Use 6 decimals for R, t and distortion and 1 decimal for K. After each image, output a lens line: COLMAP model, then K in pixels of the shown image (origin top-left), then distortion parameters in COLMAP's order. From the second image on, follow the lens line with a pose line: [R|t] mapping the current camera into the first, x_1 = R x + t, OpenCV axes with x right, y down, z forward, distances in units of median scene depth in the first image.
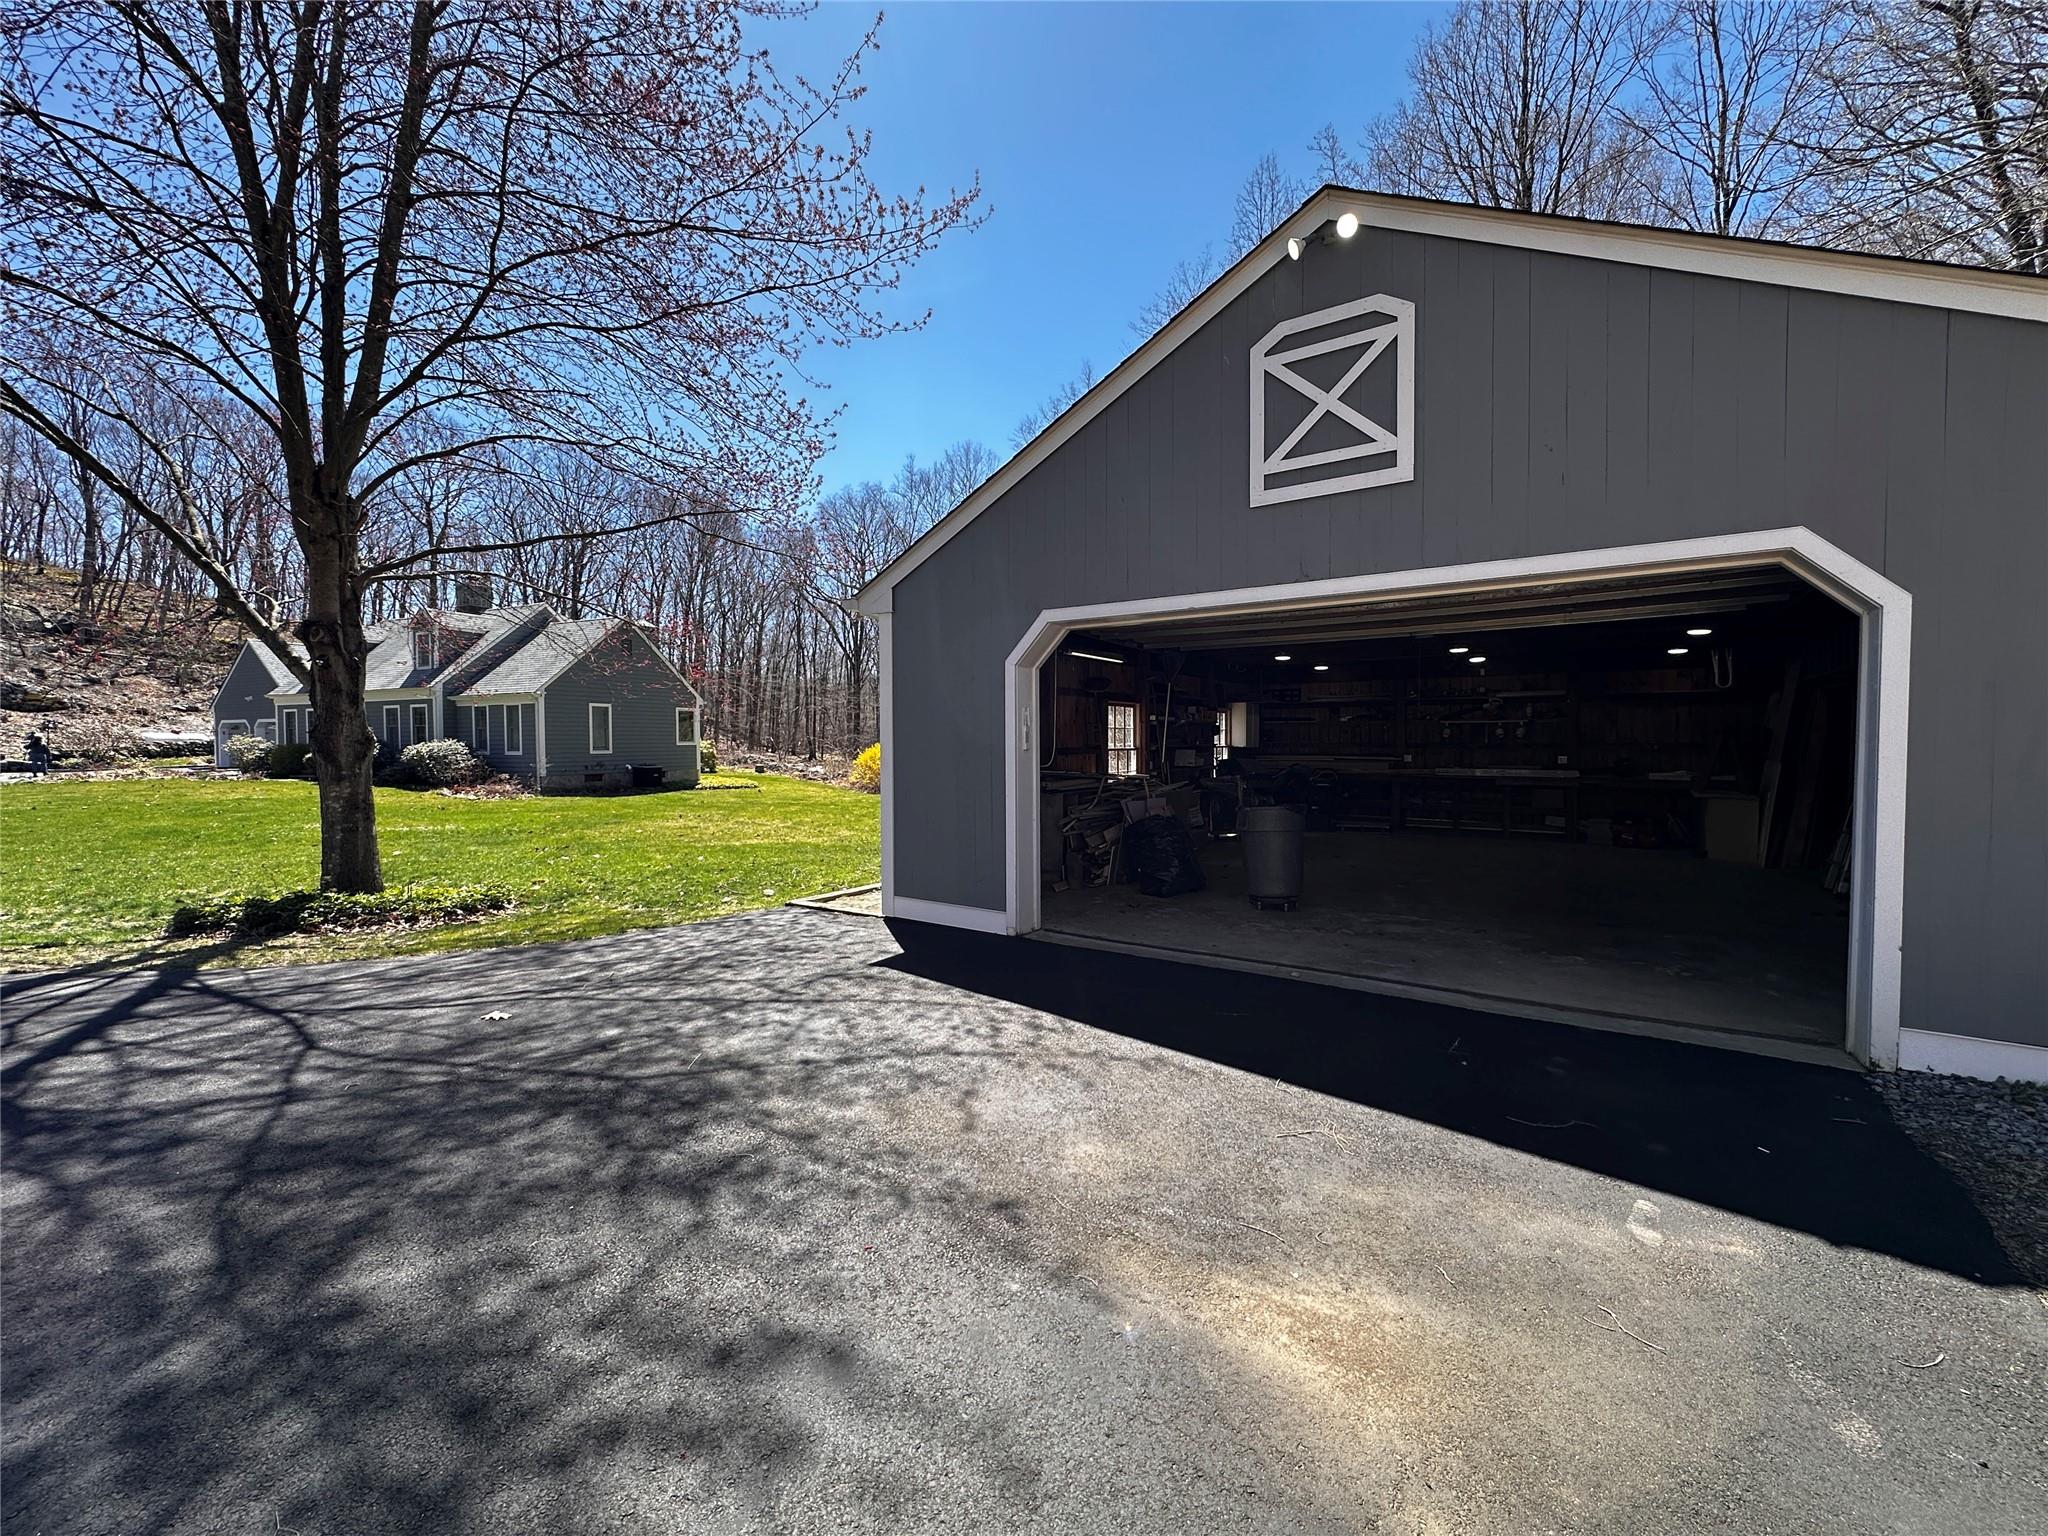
lens RADIAL K [[811.6, 0, 1022.3], [0, 811.6, 768.7], [0, 0, 1]] dist [-0.001786, -0.000376]
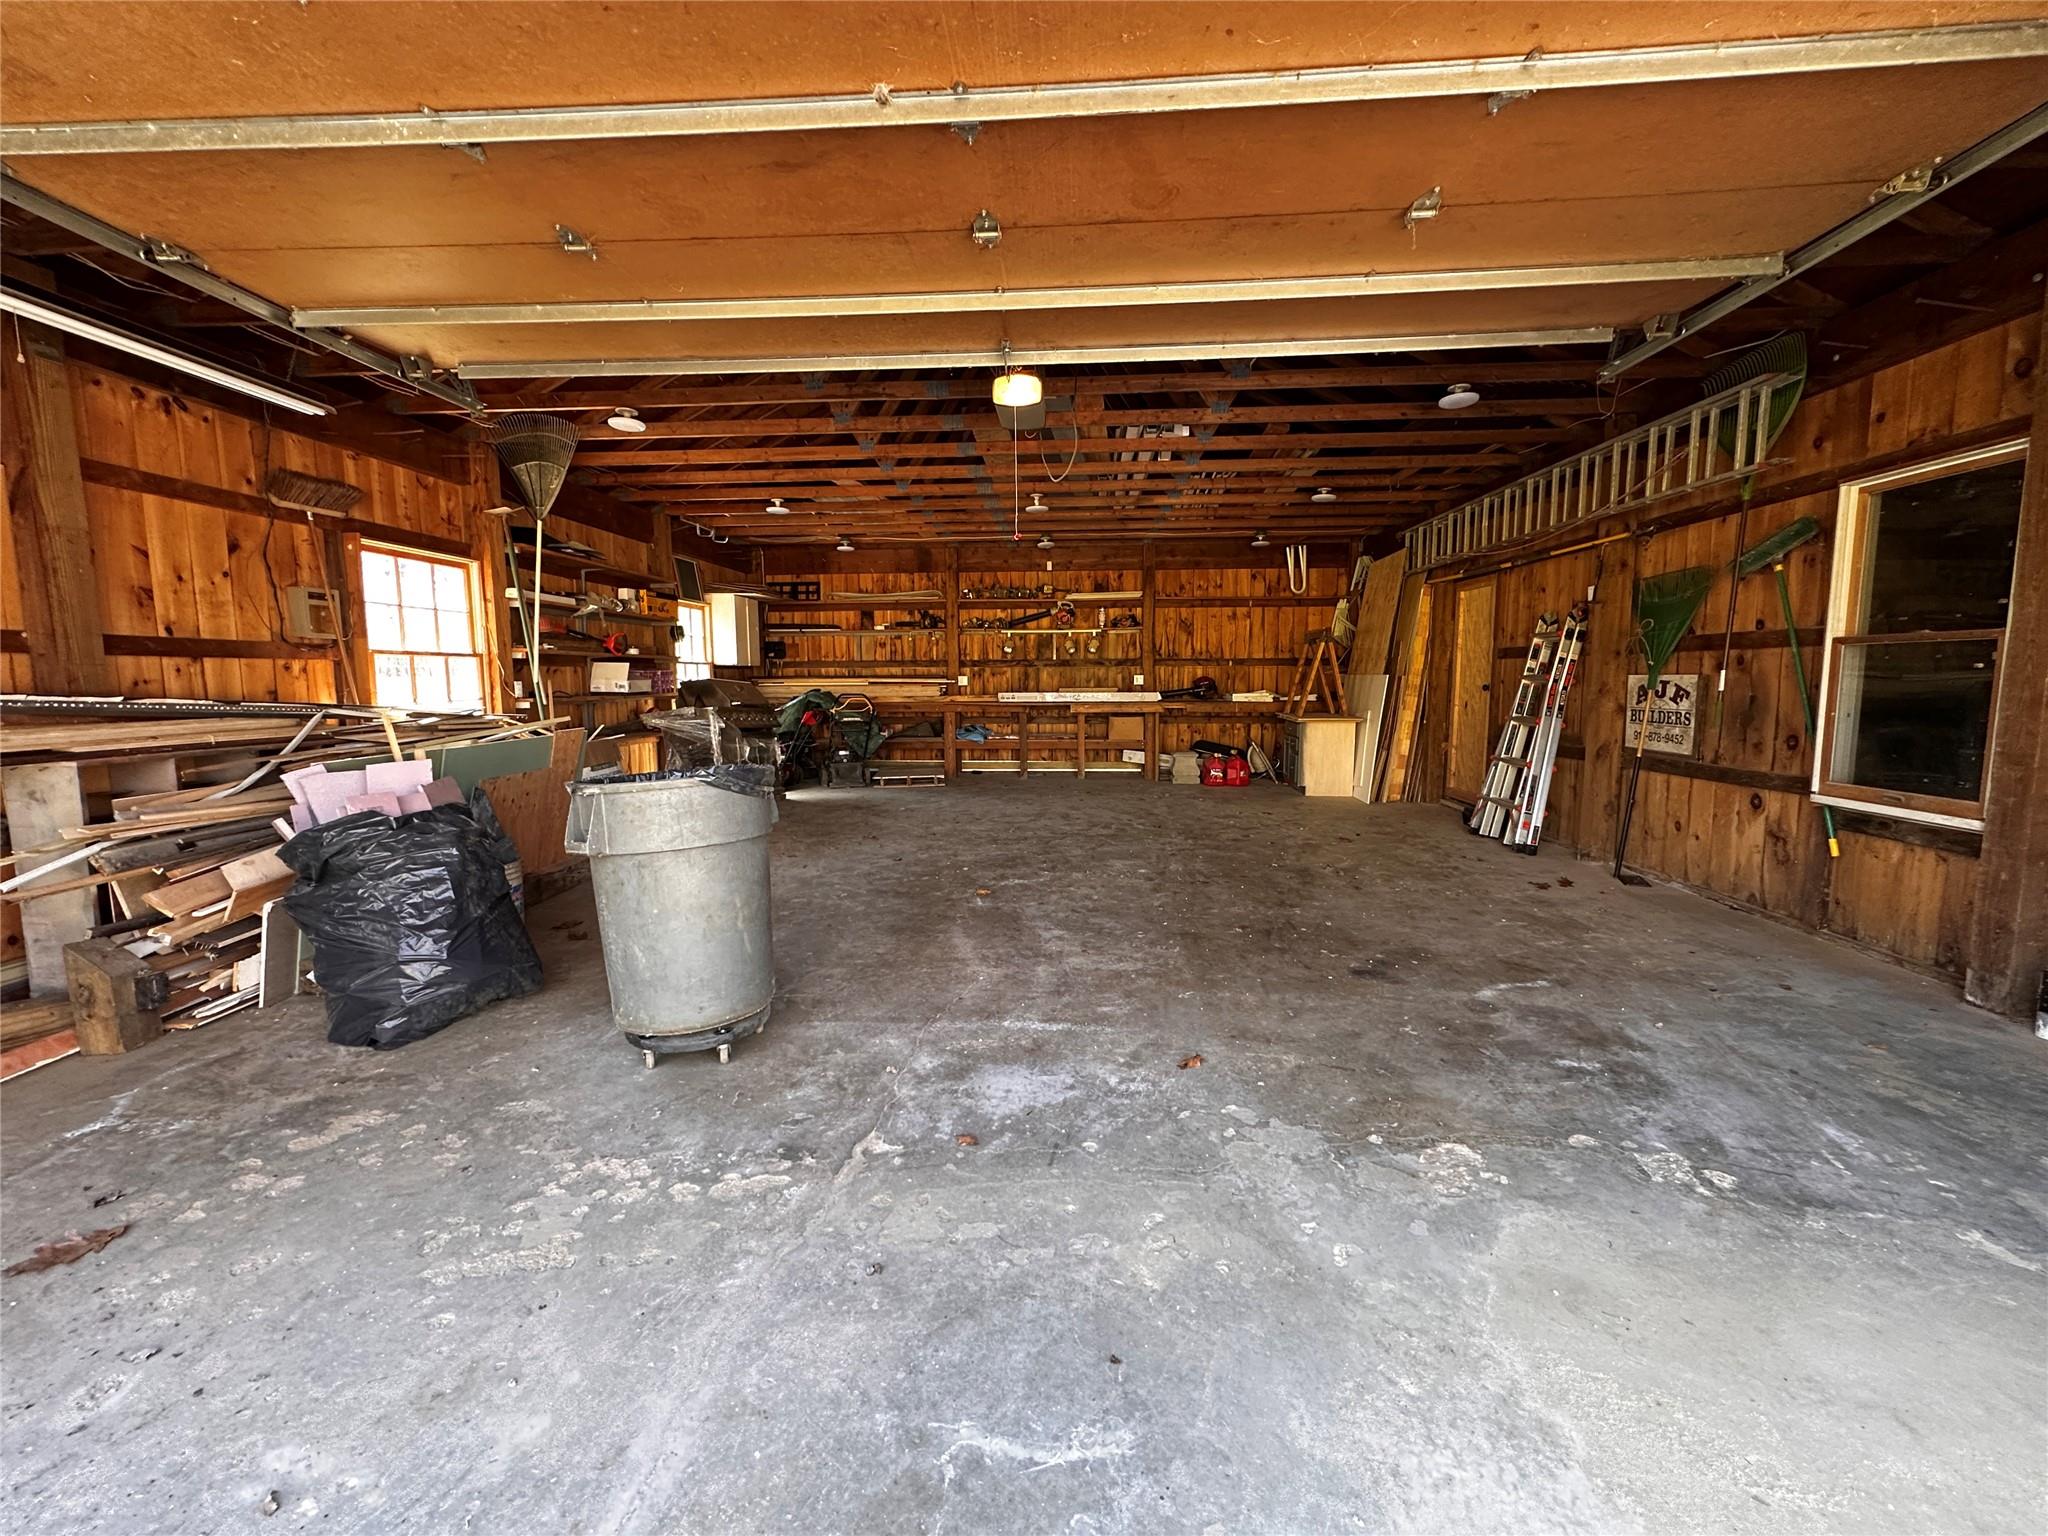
lens RADIAL K [[811.6, 0, 1021.3], [0, 811.6, 766.3], [0, 0, 1]] dist [-0.001786, -0.000376]
pose [[0.857575, -0.056693, 0.511225, 0.149974], [0.020799, 0.996916, 0.075665, 0.010962], [-0.513939, -0.054256, 0.856110, 0.362167]]
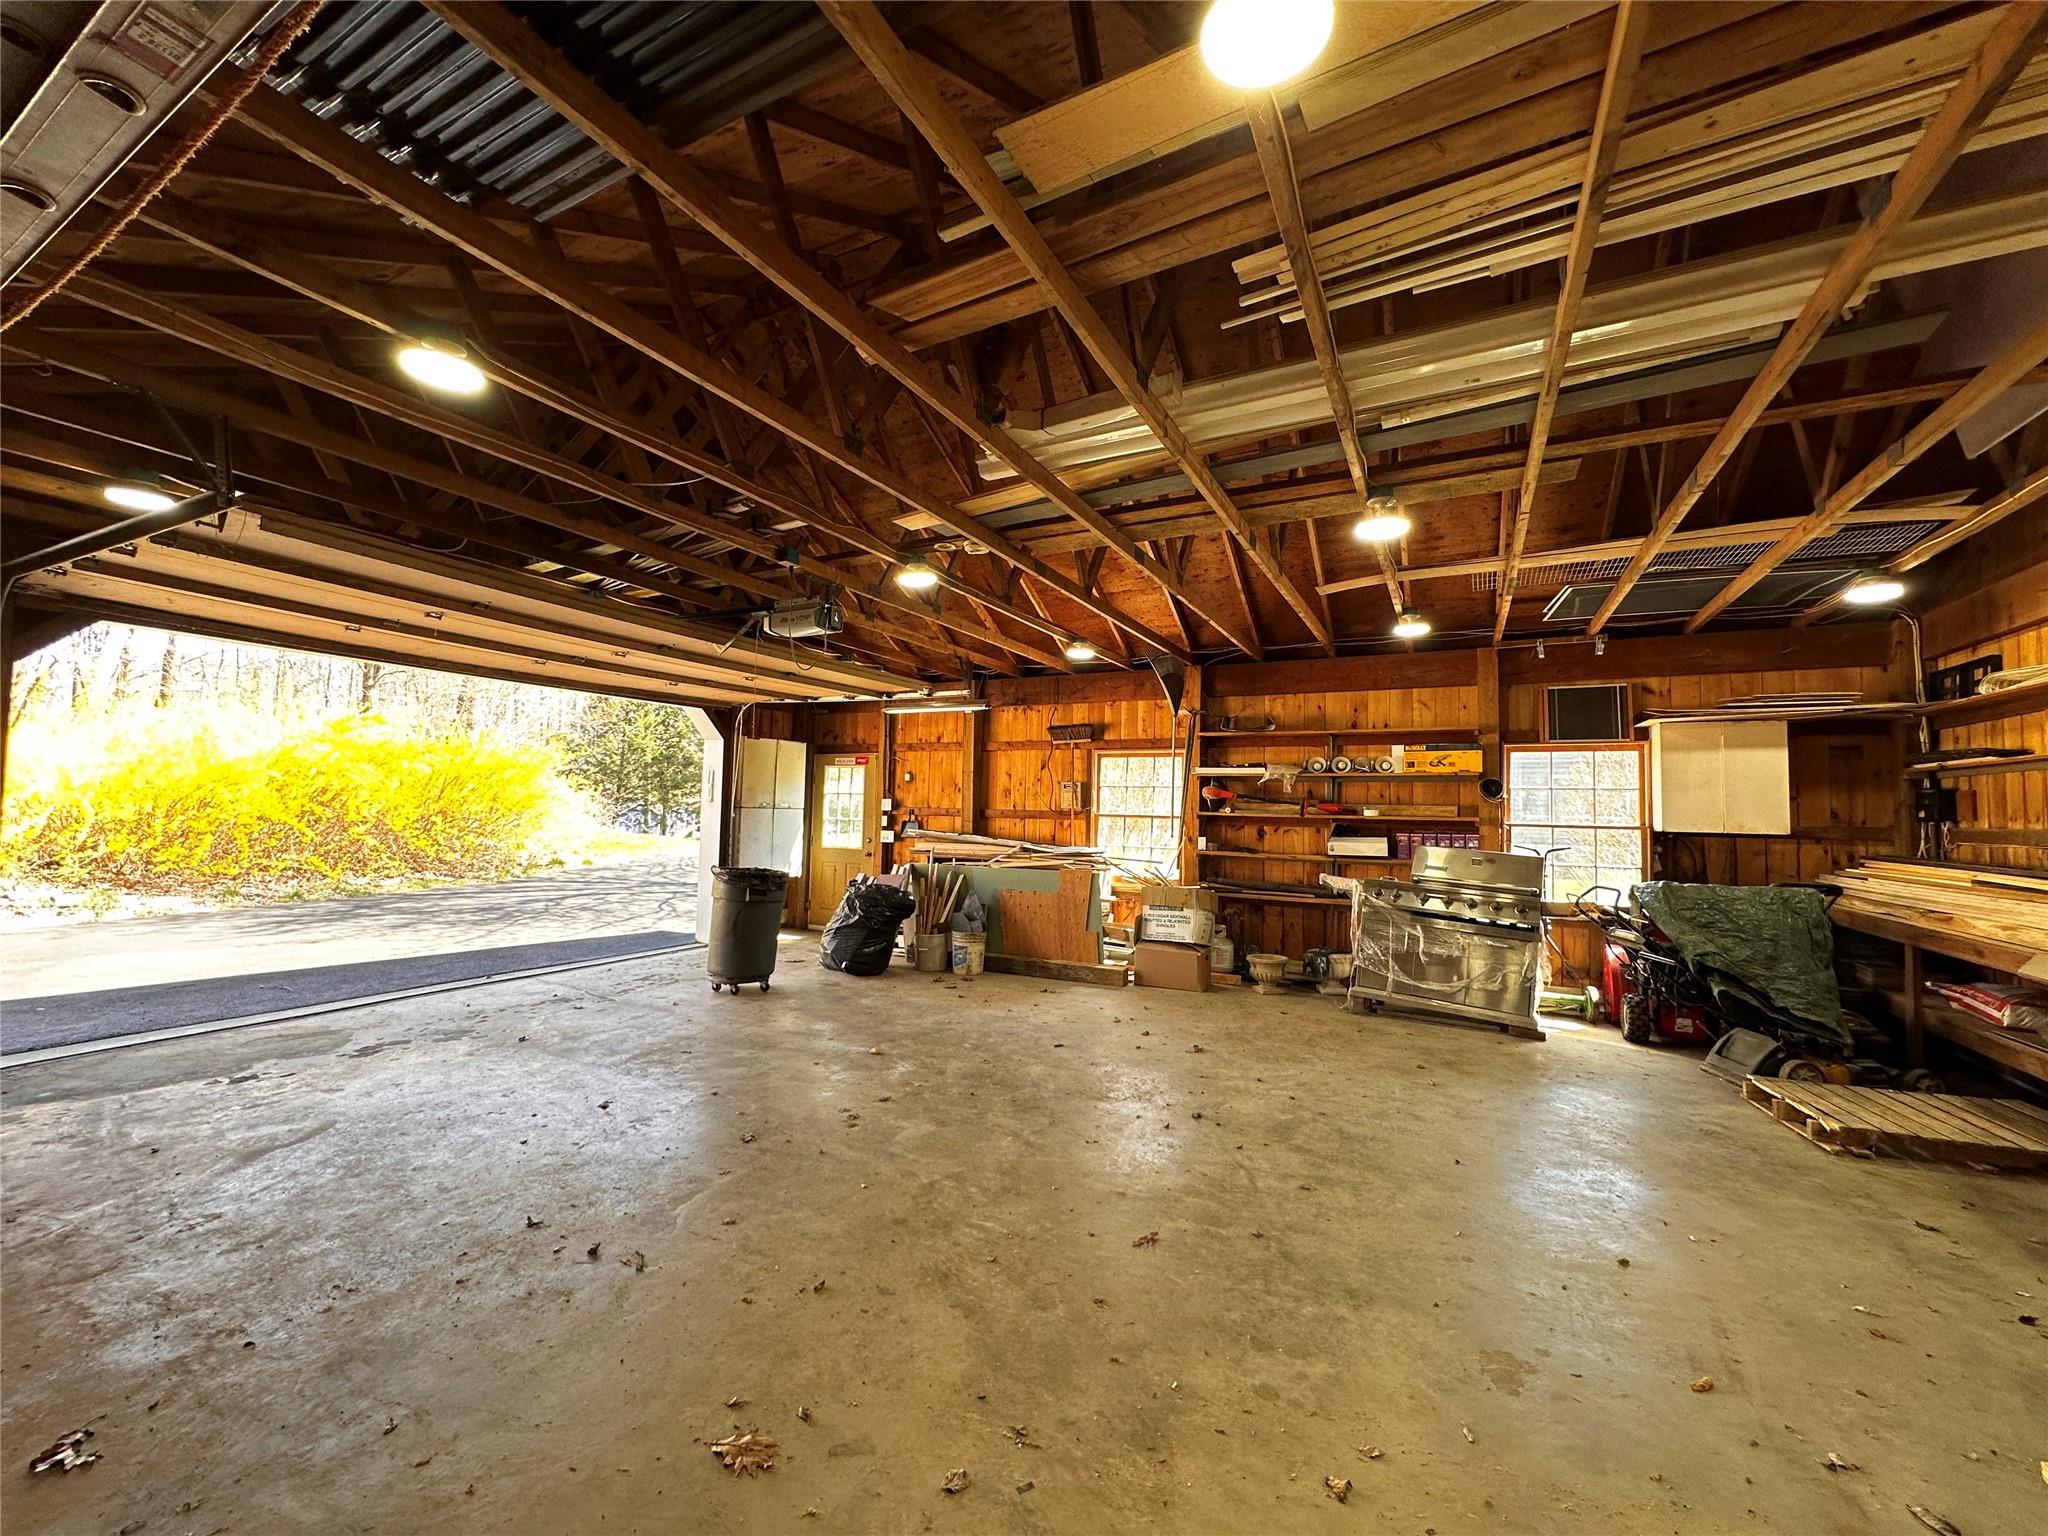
lens RADIAL K [[811.6, 0, 1023.7], [0, 811.6, 765.1], [0, 0, 1]] dist [-0.001786, -0.000376]
pose [[0.102623, -0.048251, -0.993549, 0.713048], [-0.061207, 0.996624, -0.054722, -0.020052], [0.992835, 0.066428, 0.099323, 0.708561]]
